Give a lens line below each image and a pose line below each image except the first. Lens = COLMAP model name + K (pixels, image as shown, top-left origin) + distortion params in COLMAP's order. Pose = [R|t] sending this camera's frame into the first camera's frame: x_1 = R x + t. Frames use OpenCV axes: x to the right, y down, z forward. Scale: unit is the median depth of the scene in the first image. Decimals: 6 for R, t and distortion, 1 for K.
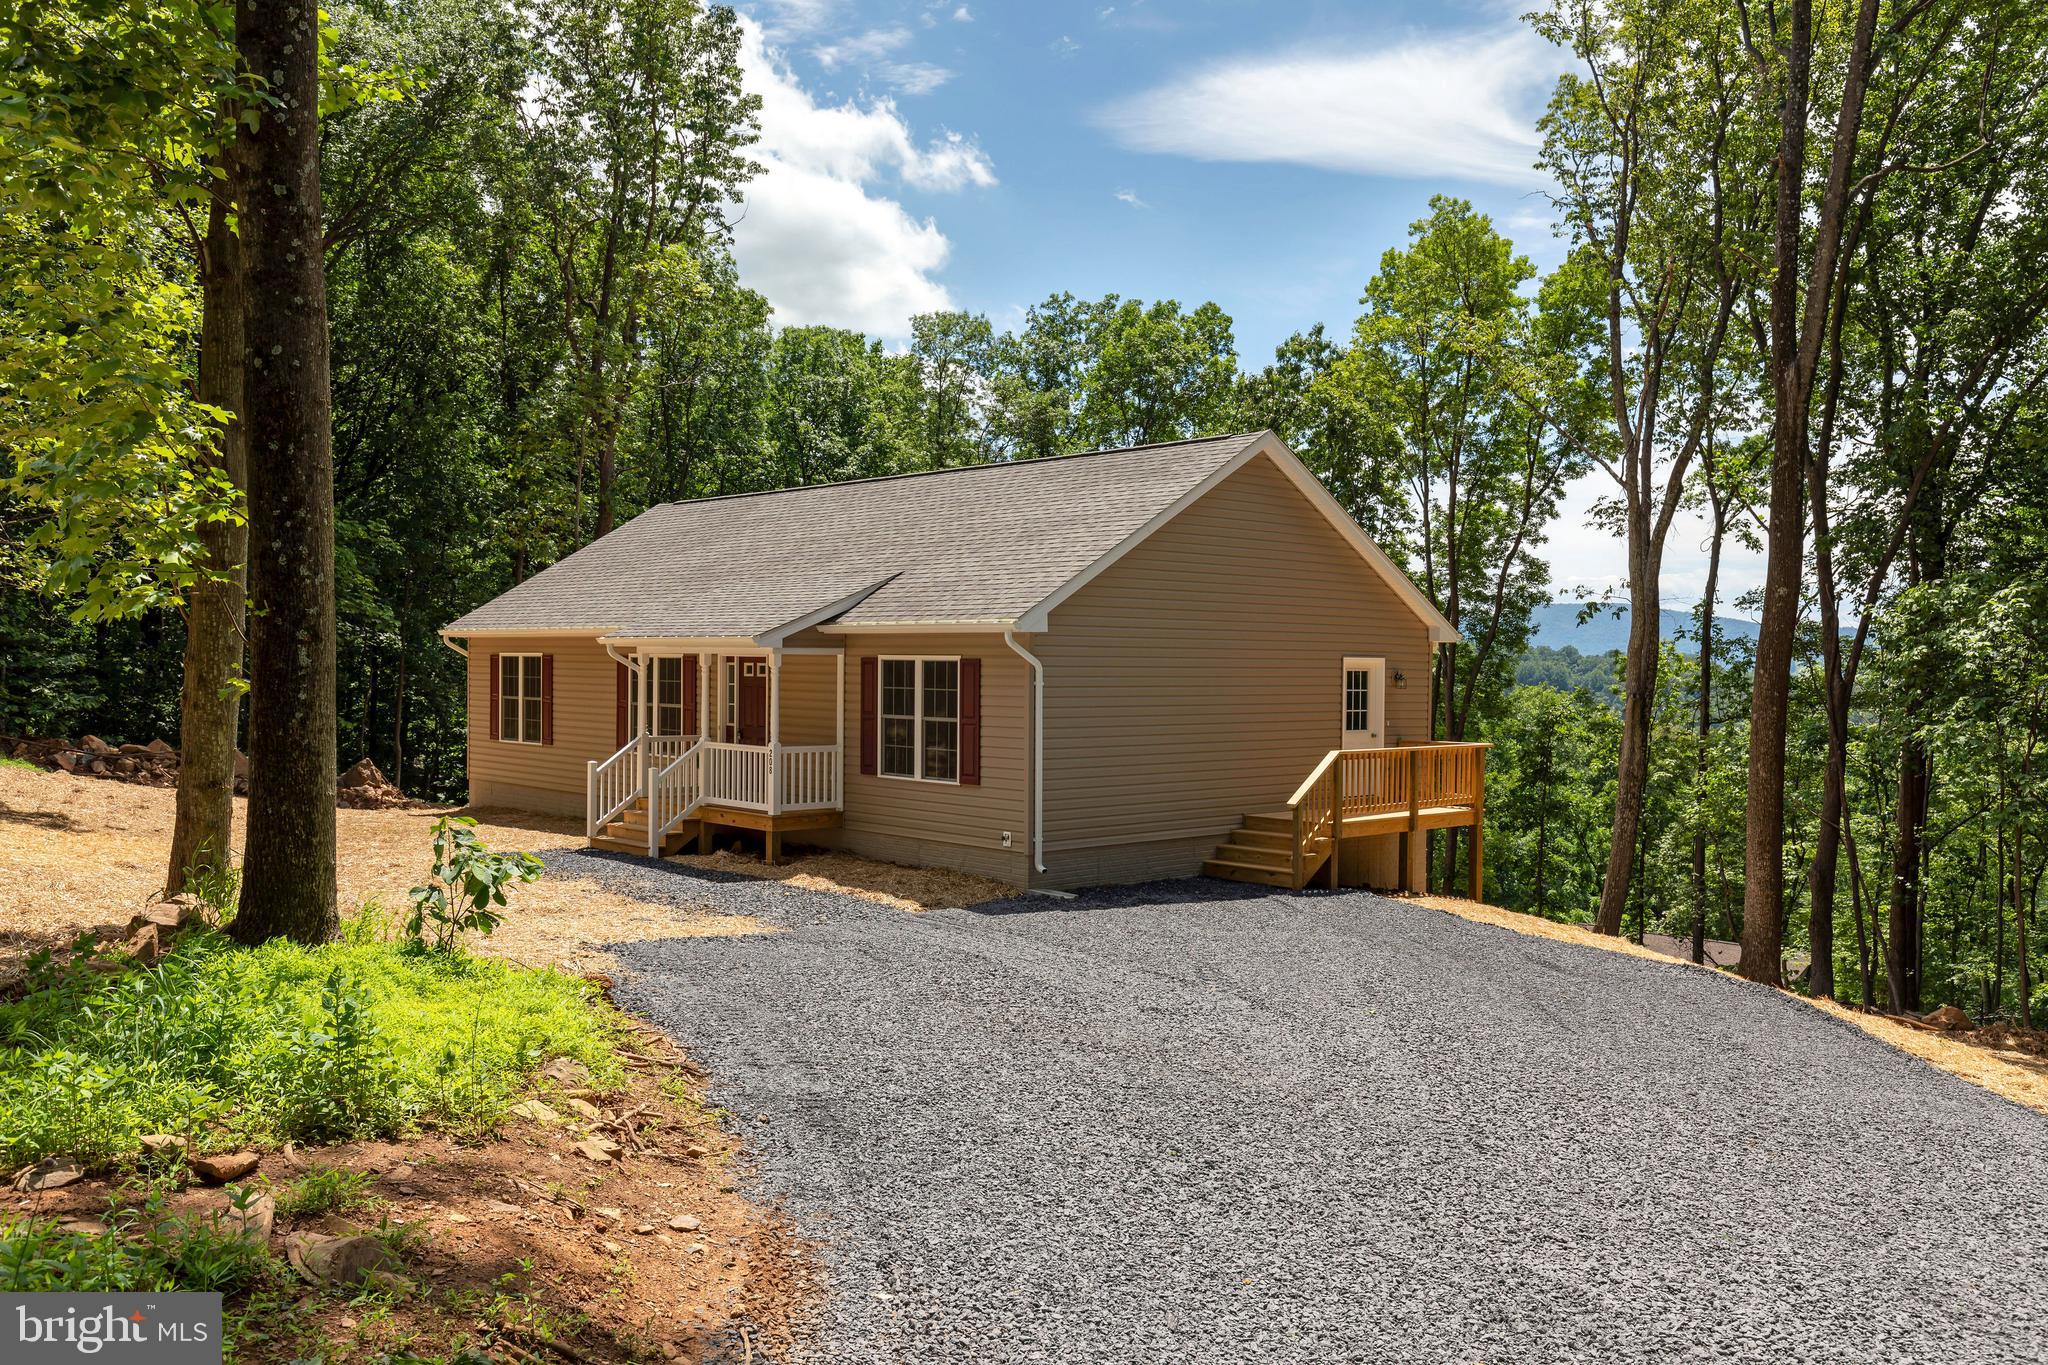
lens RADIAL K [[1632.0, 0, 1024.0], [0, 1632.0, 682.5], [0, 0, 1]] dist [-0.004019, -0.001727]
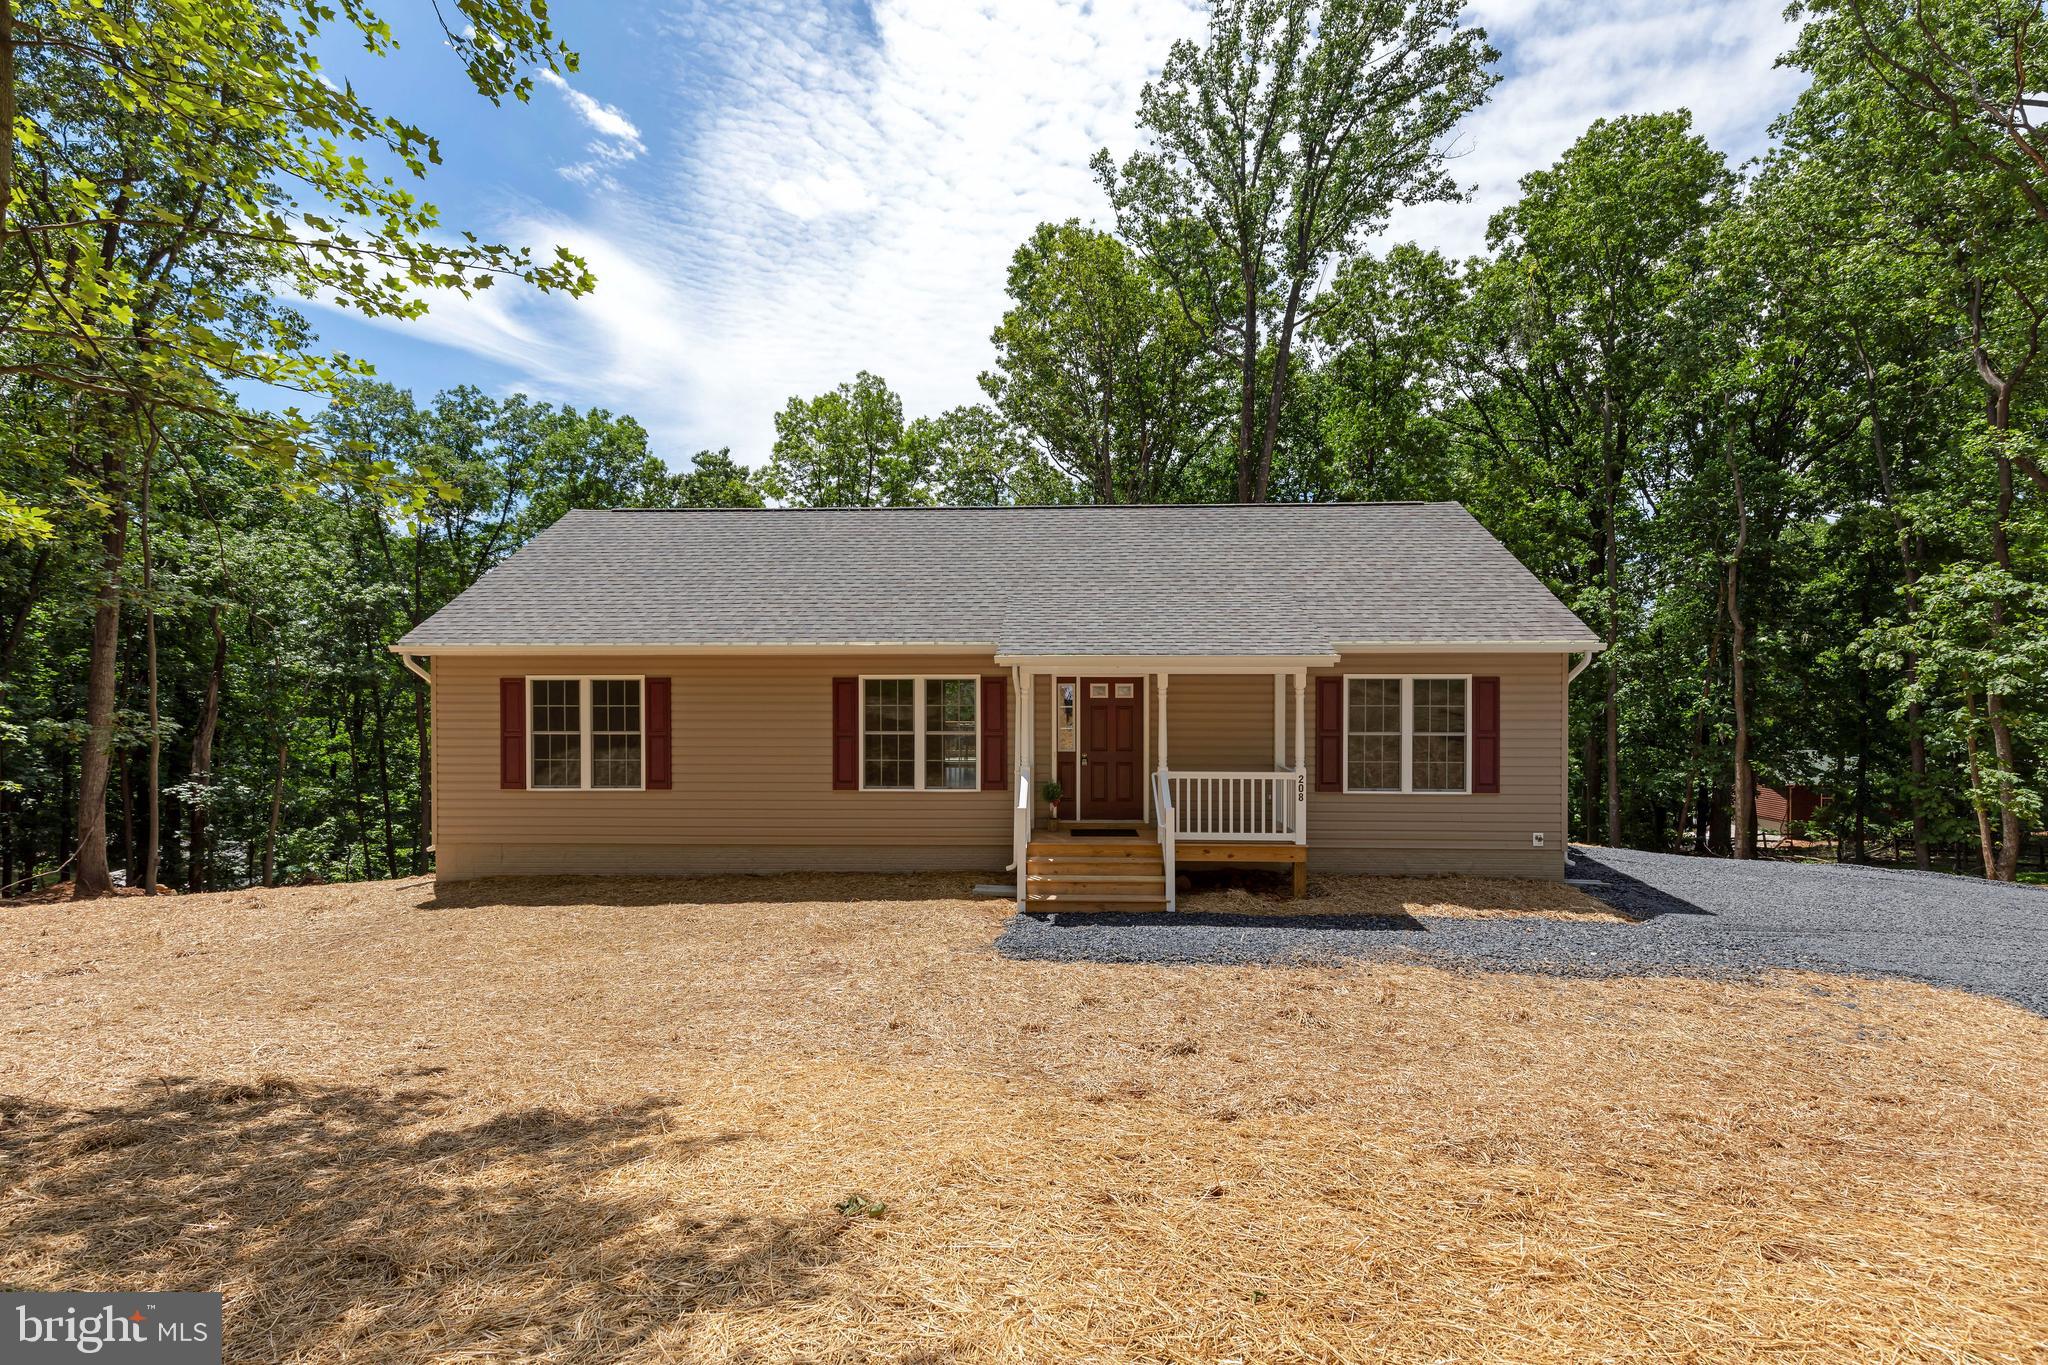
lens RADIAL K [[943.4, 0, 1025.9], [0, 943.4, 676.8], [0, 0, 1]] dist [0.010341, -0.000102]
pose [[0.721805, -0.006855, 0.692063, -0.553029], [0.017084, 0.999823, -0.007914, -0.011944], [-0.691886, 0.017536, 0.721794, 0.615862]]
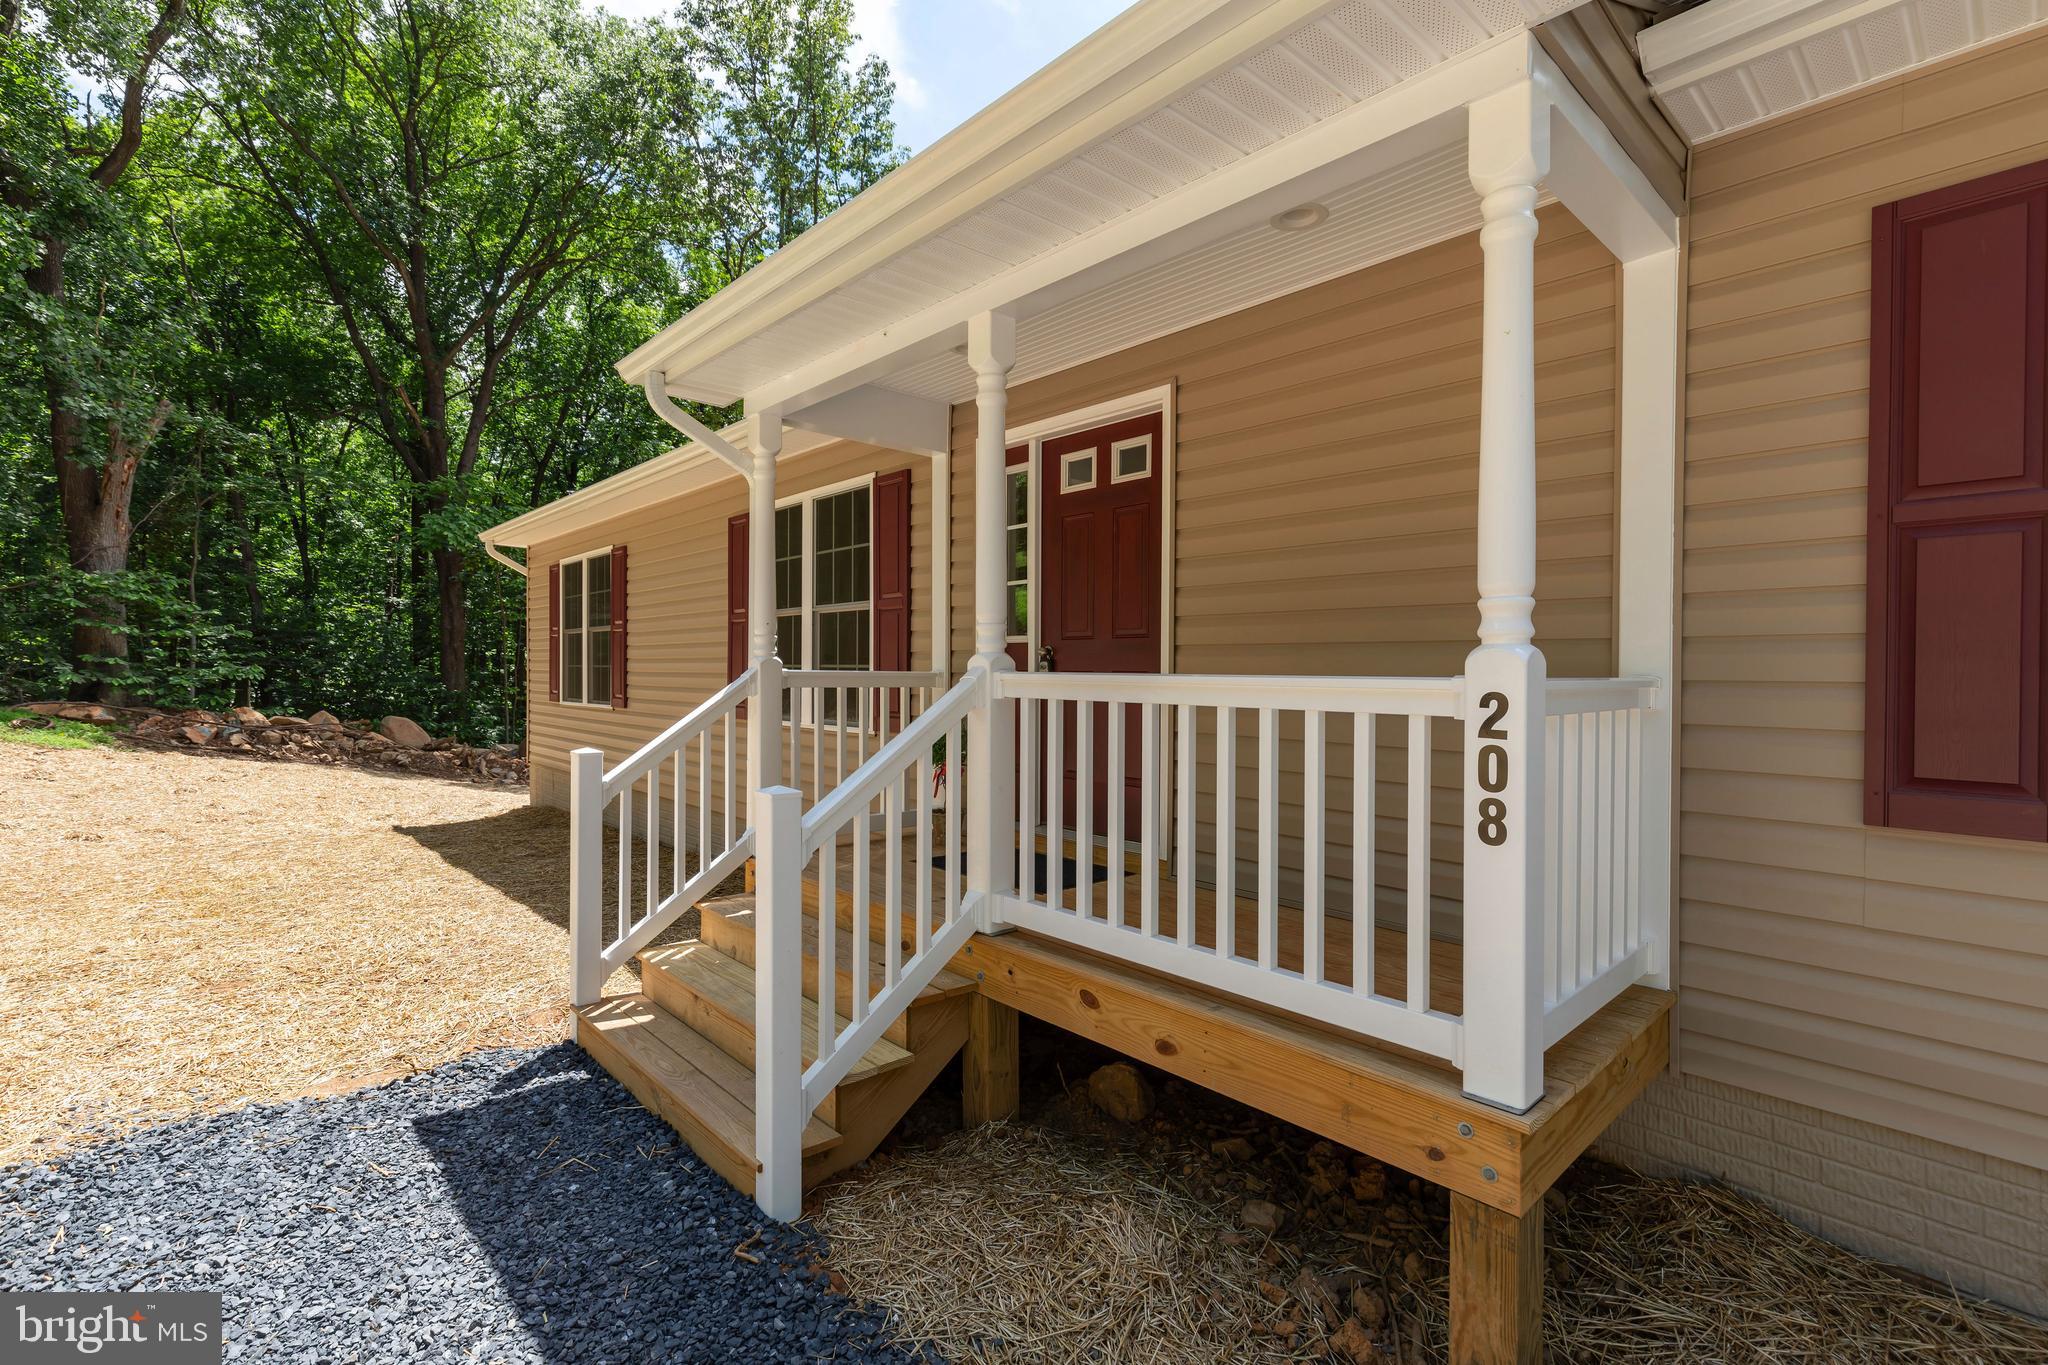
lens RADIAL K [[929.6, 0, 1024.0], [0, 929.6, 682.5], [0, 0, 1]] dist [0.009699, -0.000510]
pose [[0.999979, 0.000846, -0.006358, -0.173063], [-0.000877, 0.999987, -0.004933, 0.035460], [0.006354, 0.004939, 0.999968, 0.781793]]
